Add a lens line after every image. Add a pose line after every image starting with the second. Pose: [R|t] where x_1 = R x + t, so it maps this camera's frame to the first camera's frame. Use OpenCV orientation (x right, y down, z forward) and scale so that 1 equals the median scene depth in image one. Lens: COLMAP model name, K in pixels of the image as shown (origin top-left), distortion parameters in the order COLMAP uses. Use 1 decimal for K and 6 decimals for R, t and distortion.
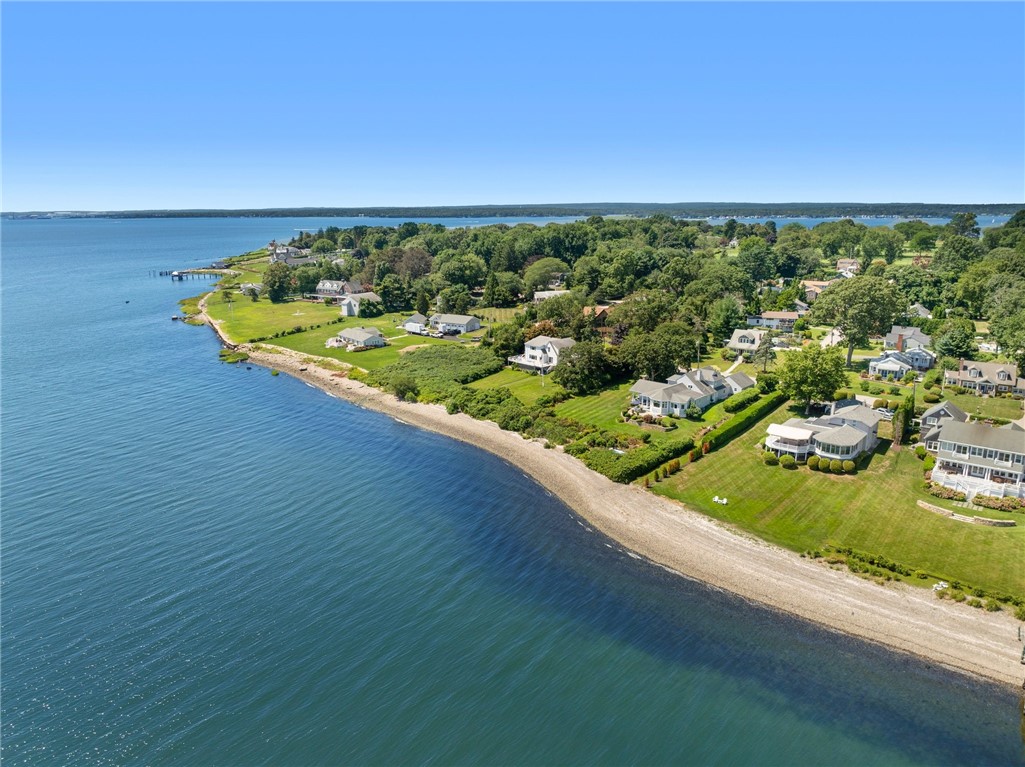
lens RADIAL K [[728.6, 0, 512.5], [0, 728.6, 383.5], [0, 0, 1]] dist [-0.025445, -0.001592]
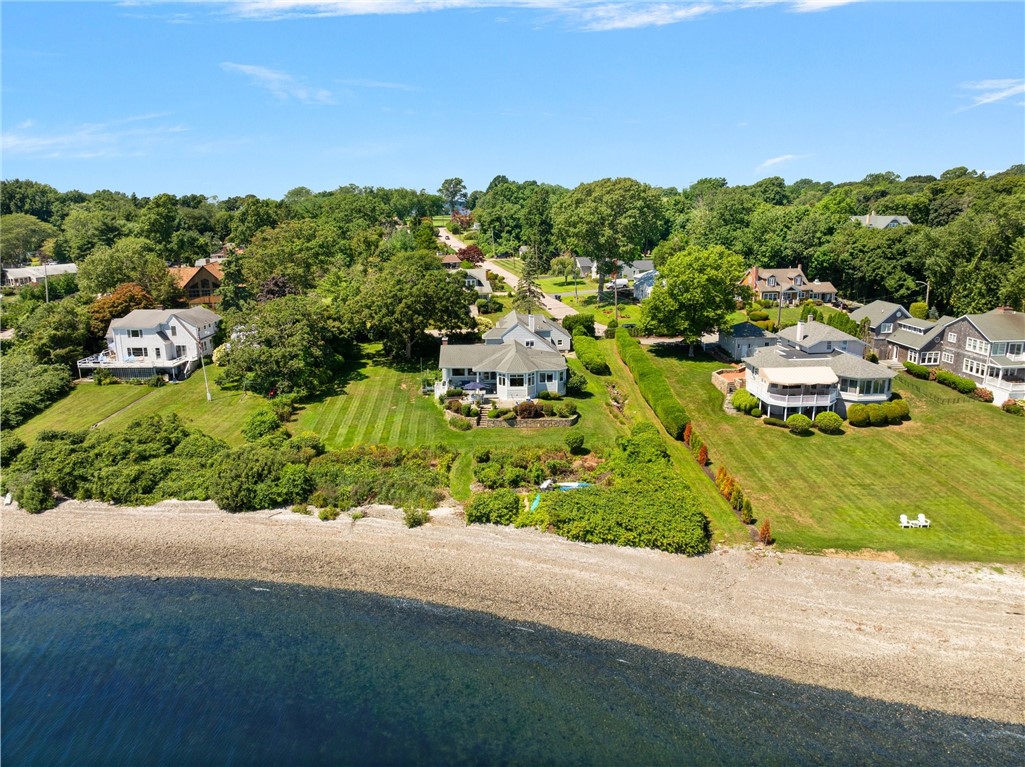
lens RADIAL K [[723.4, 0, 516.2], [0, 723.4, 381.4], [0, 0, 1]] dist [-0.037364, -0.002130]
pose [[0.715720, -0.168429, 0.677773, -0.137707], [0.171782, 0.983124, 0.062910, -0.003542], [-0.676931, 0.071404, 0.732575, 0.546702]]
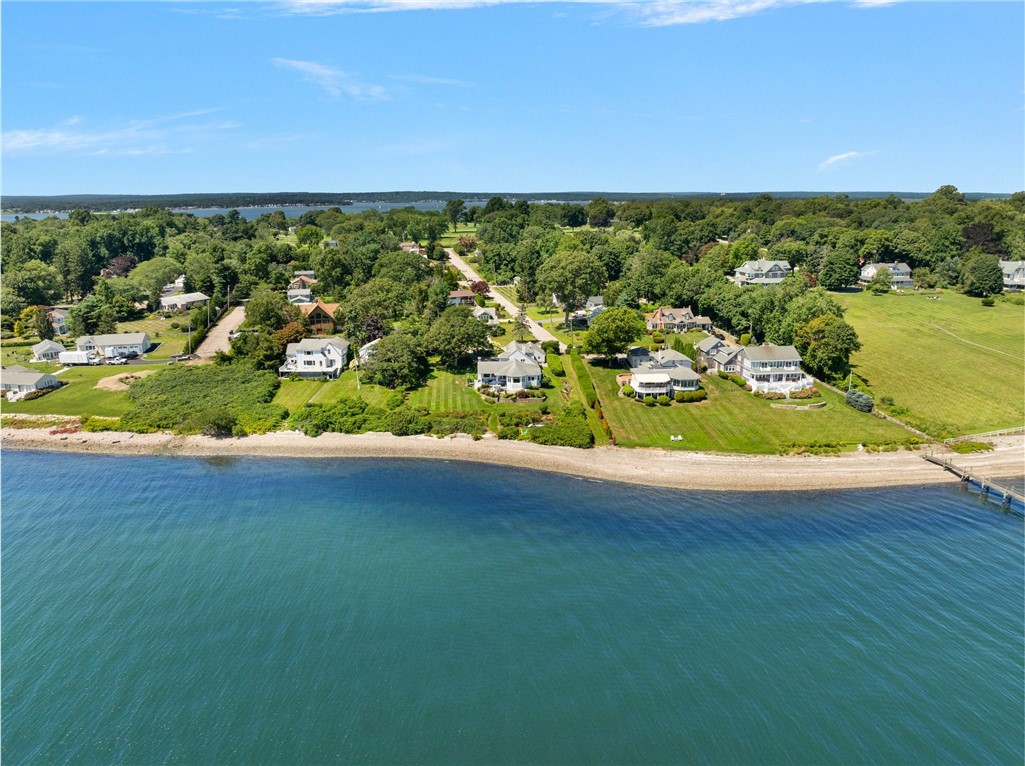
lens RADIAL K [[723.4, 0, 516.2], [0, 723.4, 380.9], [0, 0, 1]] dist [-0.037364, -0.002130]
pose [[0.706501, -0.176265, 0.685410, -0.470117], [0.168374, 0.982542, 0.079123, -0.048278], [-0.687391, 0.059505, 0.723846, 0.203682]]
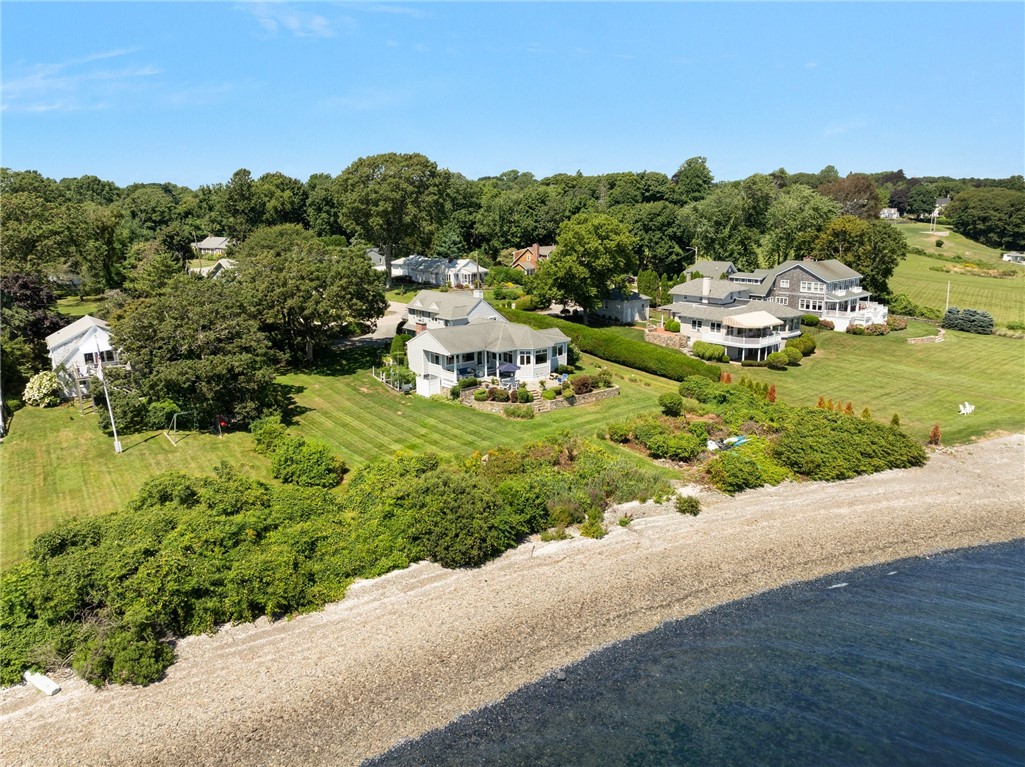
lens RADIAL K [[723.4, 0, 516.2], [0, 723.4, 381.4], [0, 0, 1]] dist [-0.037364, -0.002130]
pose [[0.145345, -0.227169, 0.962948, -0.222507], [0.241958, 0.951891, 0.188040, -0.041847], [-0.959339, 0.205662, 0.193318, 0.821773]]
